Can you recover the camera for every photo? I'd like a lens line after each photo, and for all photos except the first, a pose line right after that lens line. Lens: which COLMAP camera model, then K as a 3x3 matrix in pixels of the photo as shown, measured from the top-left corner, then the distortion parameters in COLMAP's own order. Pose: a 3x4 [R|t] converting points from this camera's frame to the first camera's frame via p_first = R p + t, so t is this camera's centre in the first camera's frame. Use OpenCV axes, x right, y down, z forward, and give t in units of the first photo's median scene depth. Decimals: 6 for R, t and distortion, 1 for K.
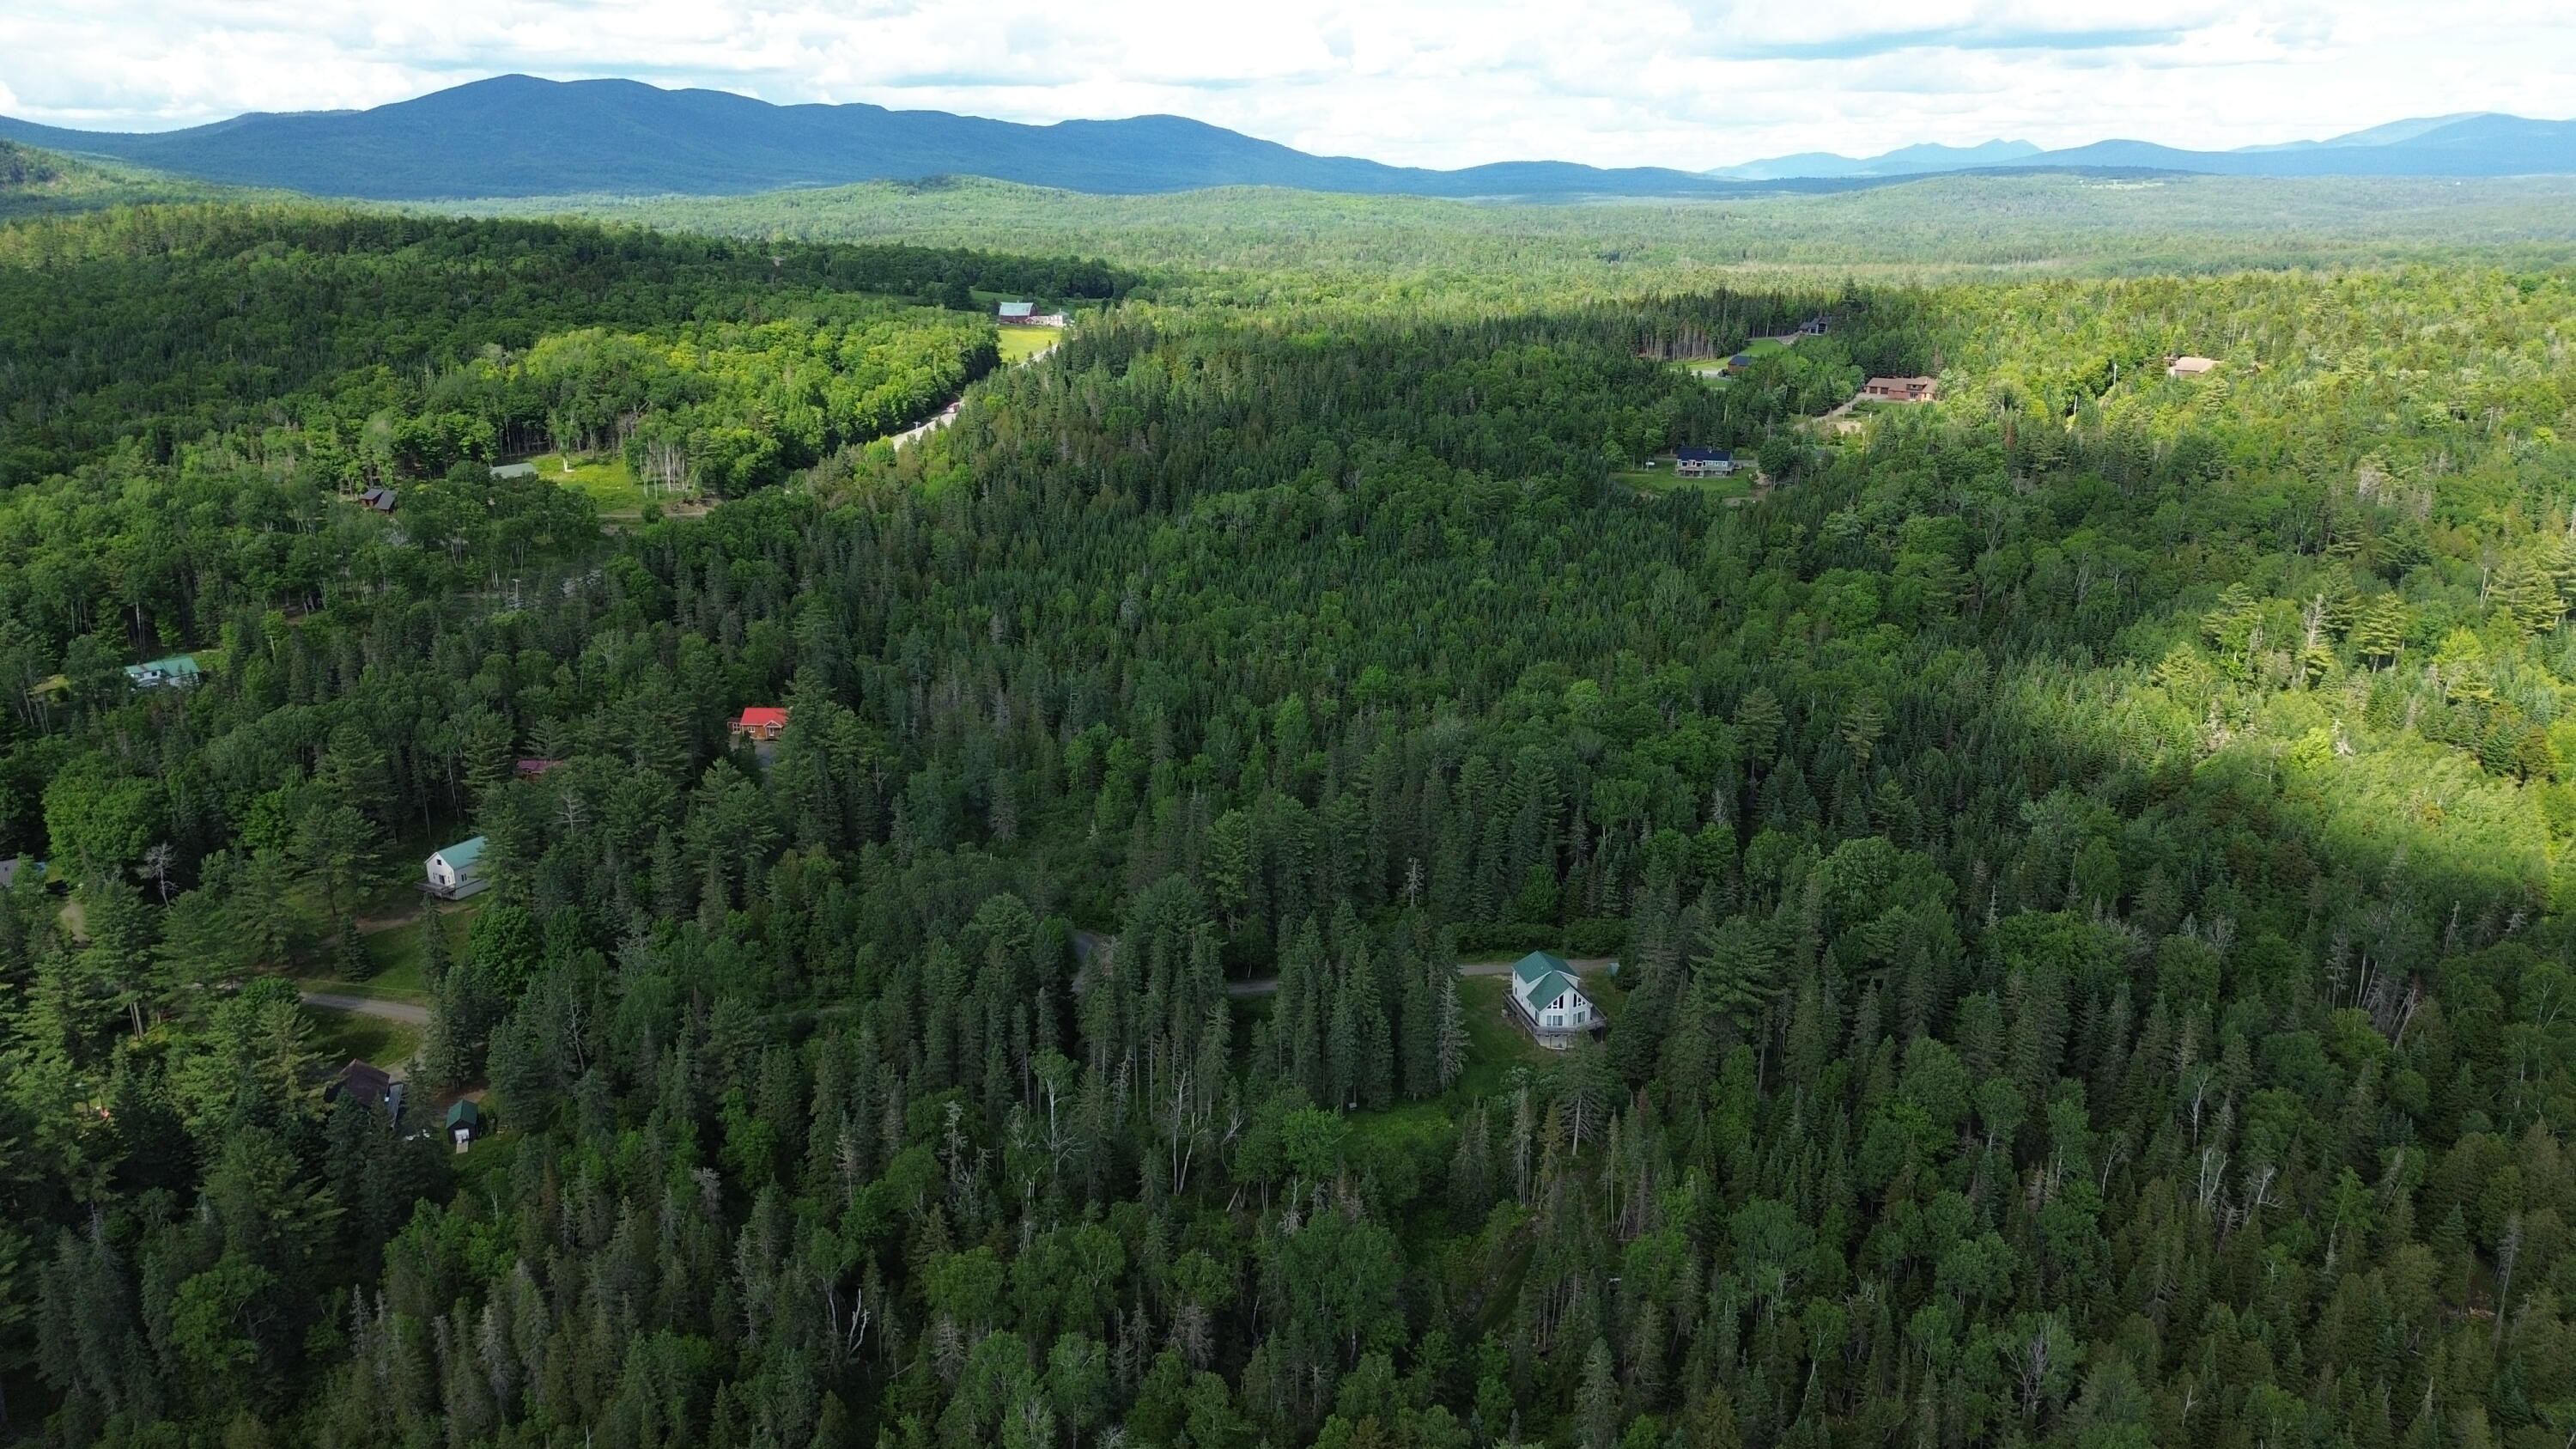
lens RADIAL K [[1821.8, 0, 1284.1], [0, 1821.8, 710.0], [0, 0, 1]] dist [0.058571, -0.047399]
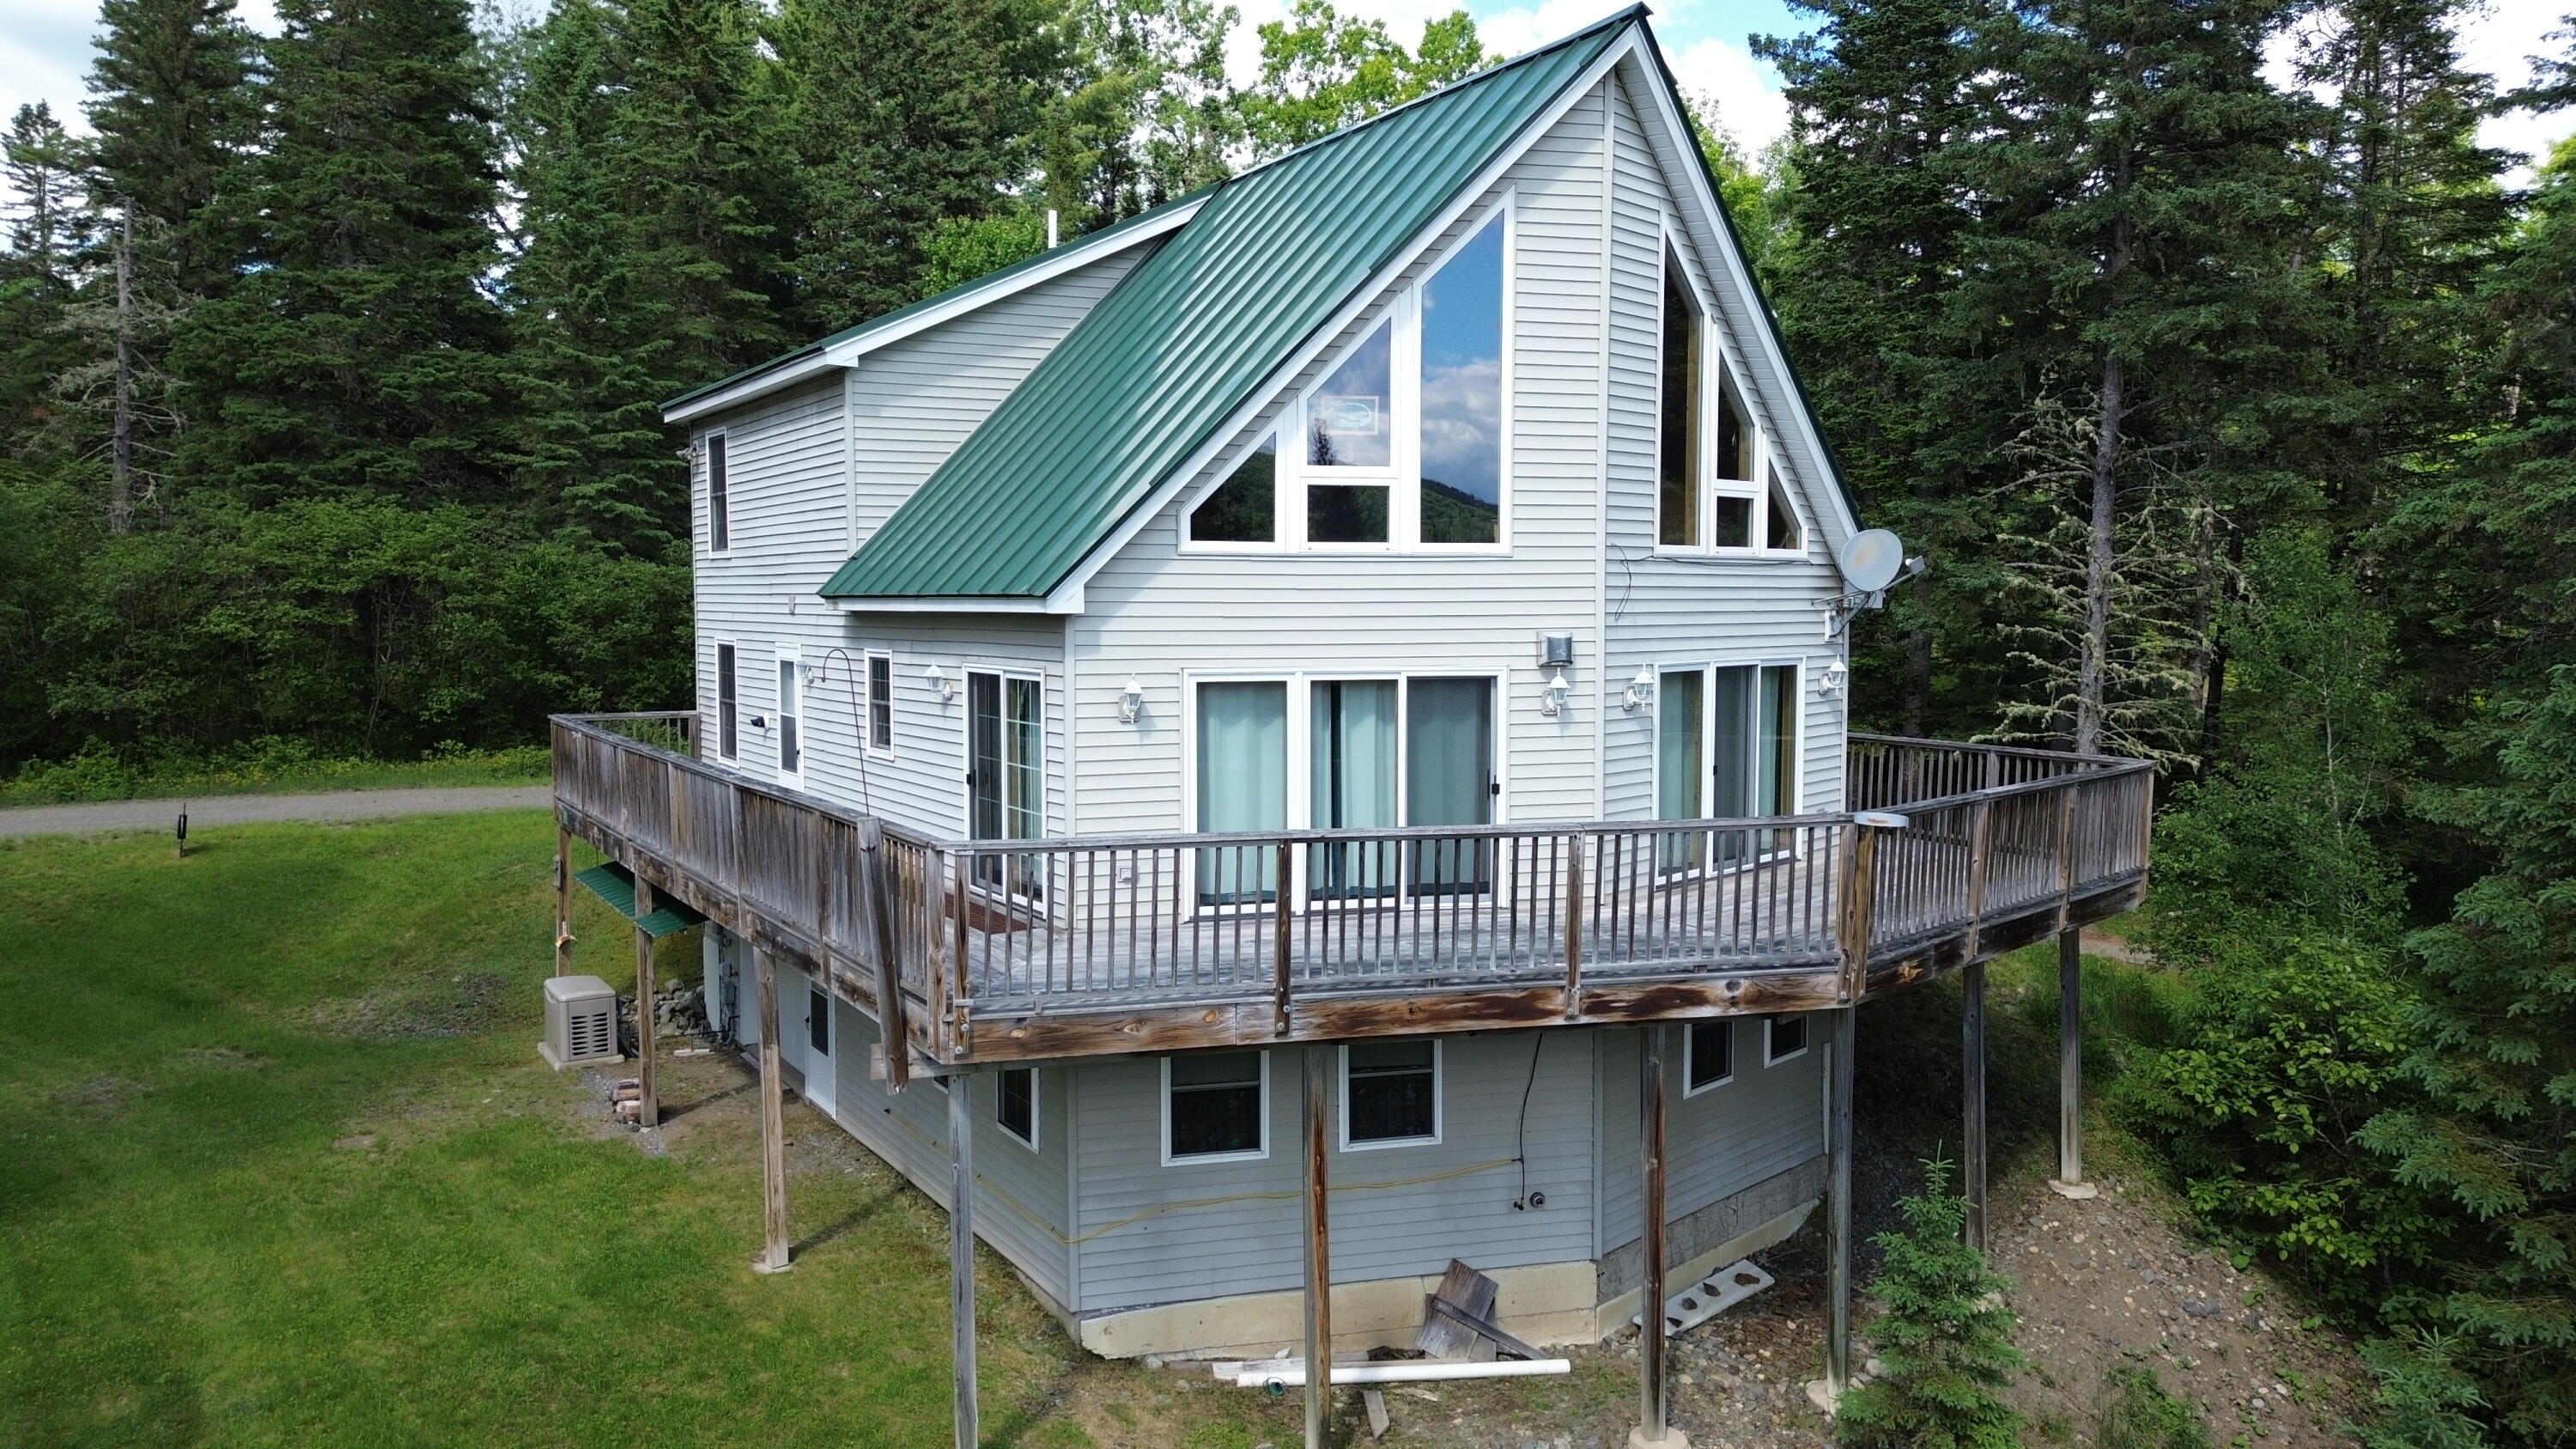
lens RADIAL K [[1821.8, 0, 1296.5], [0, 1821.8, 738.5], [0, 0, 1]] dist [0.058571, -0.047399]
pose [[0.957902, -0.013985, 0.286754, 0.117787], [0.073755, 0.977278, -0.198718, 0.158425], [-0.277460, 0.211502, 0.937168, 0.847746]]
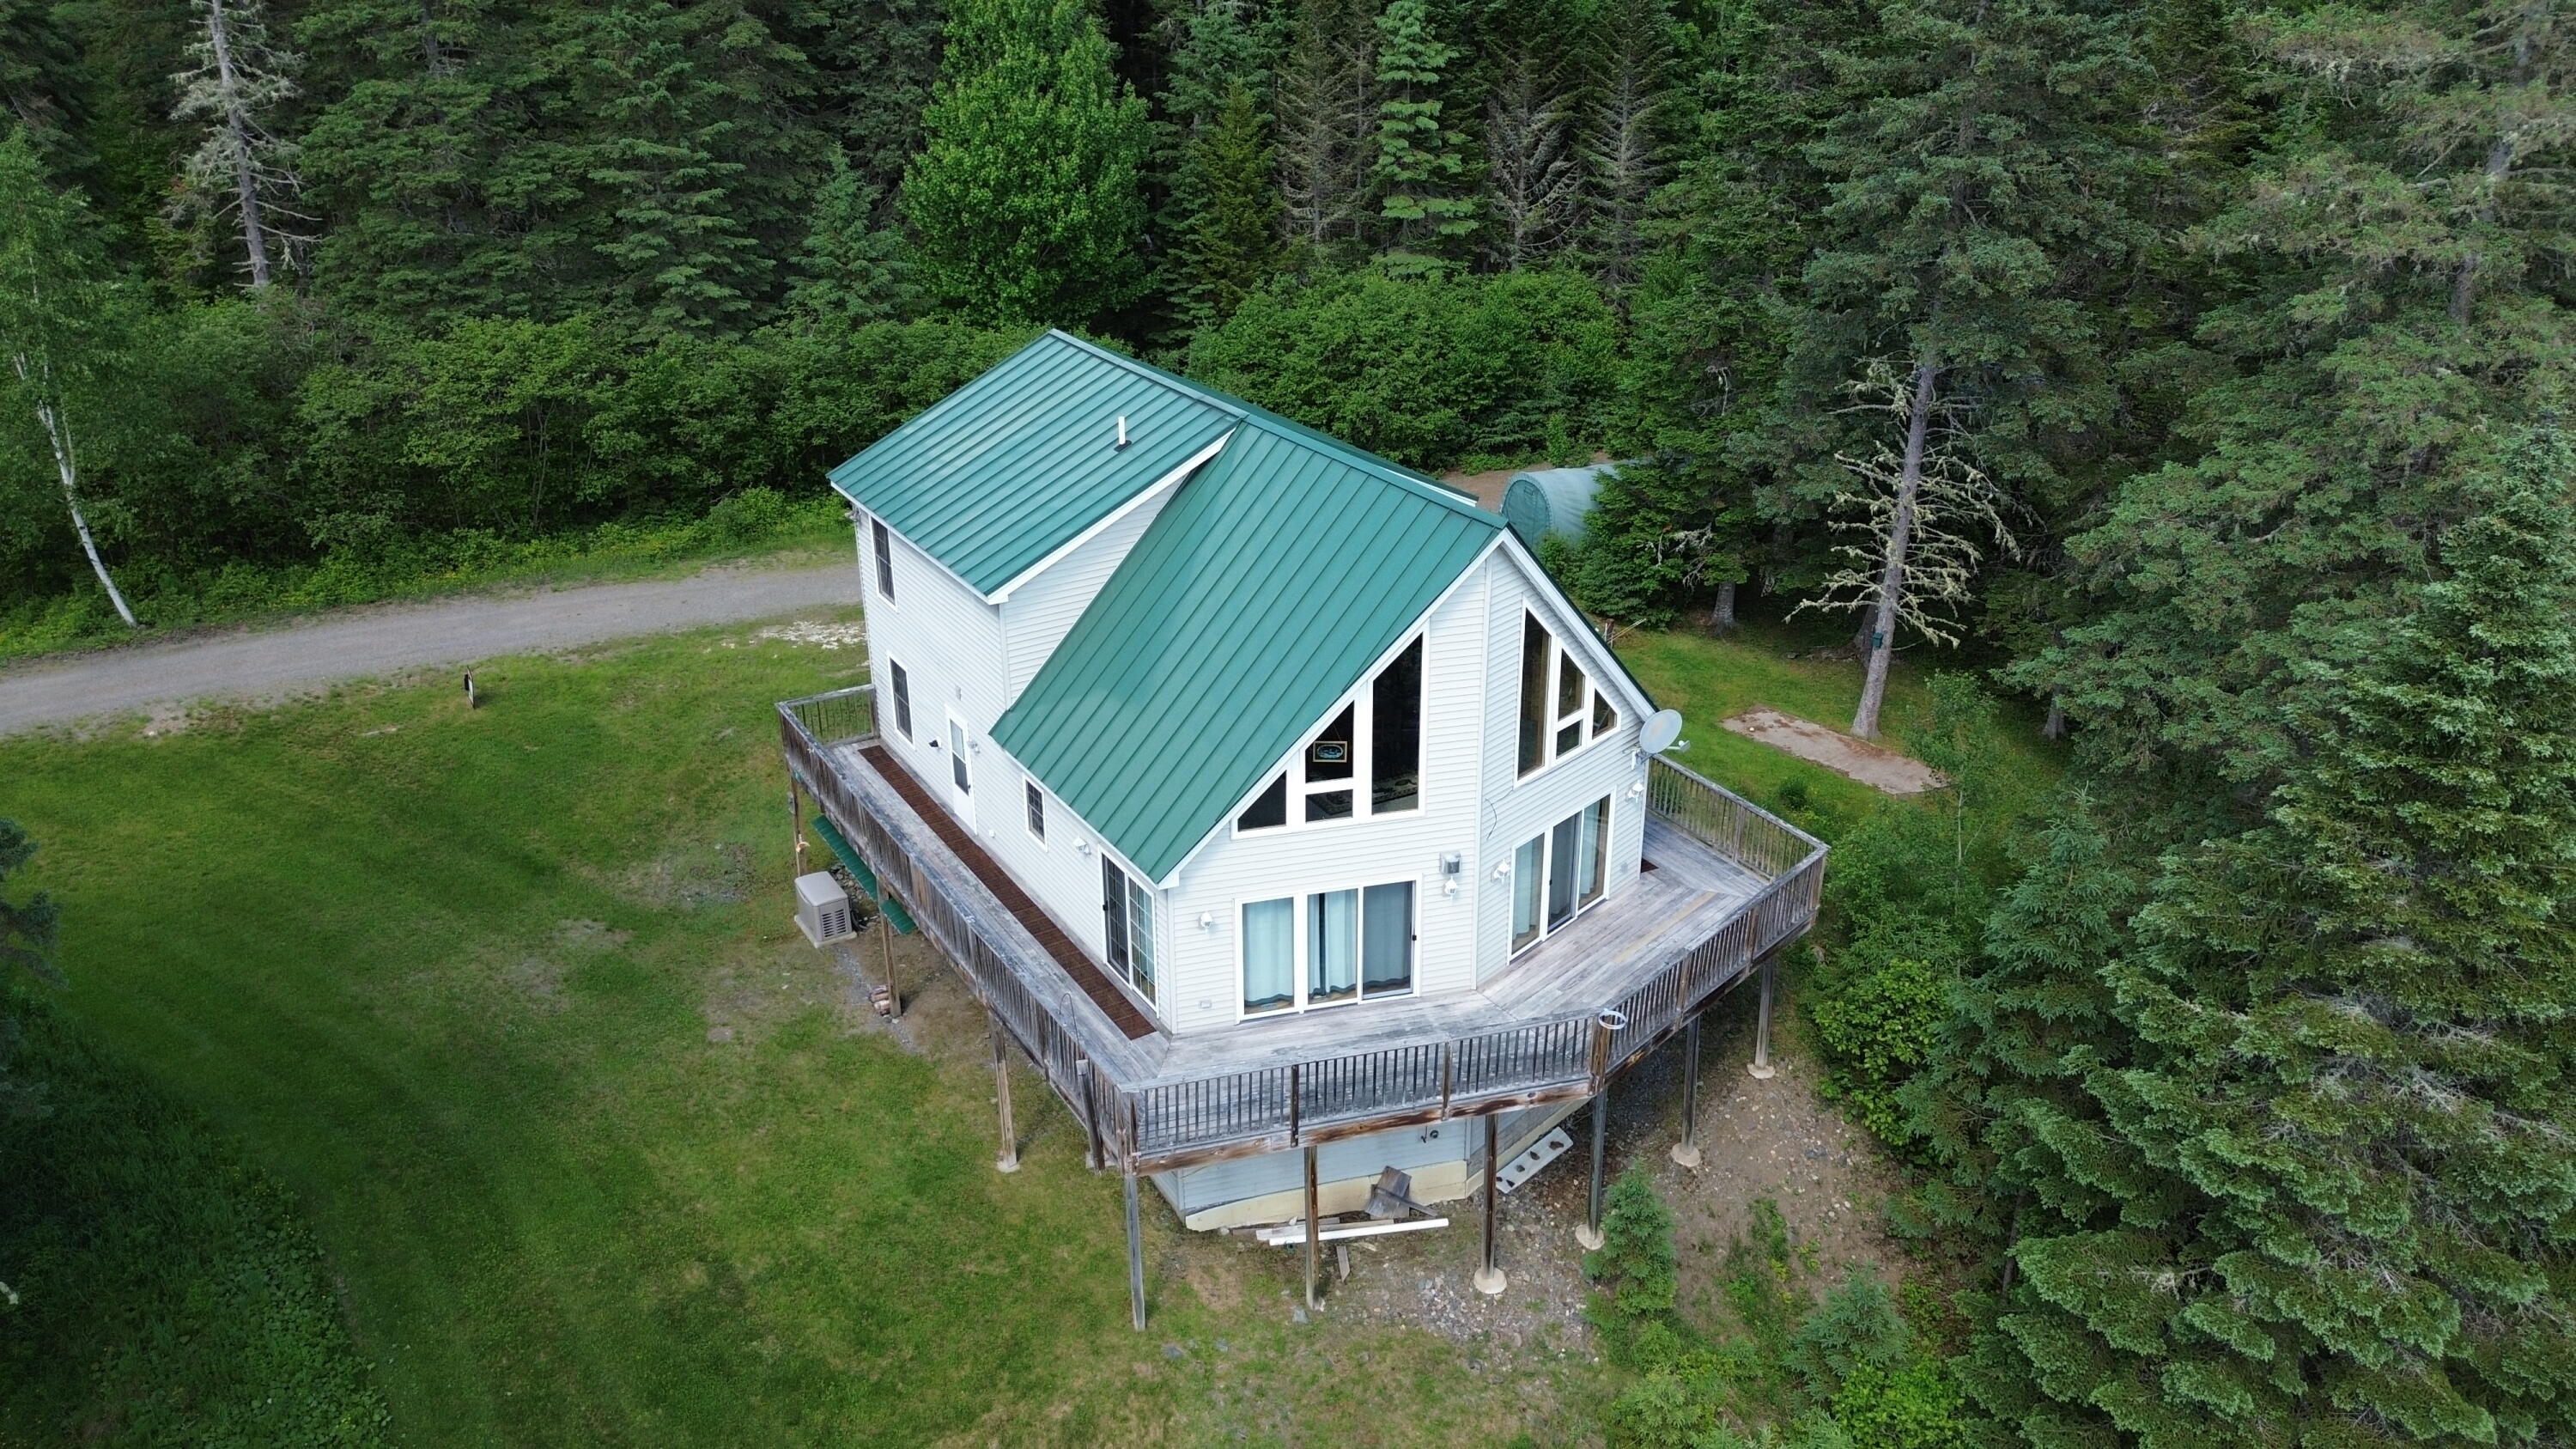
lens RADIAL K [[1821.8, 0, 1297.2], [0, 1821.8, 736.5], [0, 0, 1]] dist [0.058571, -0.047399]
pose [[0.955729, -0.117655, 0.269703, 0.110522], [0.080477, 0.986151, 0.145019, 0.130554], [-0.283030, -0.116894, 0.951961, 0.816688]]
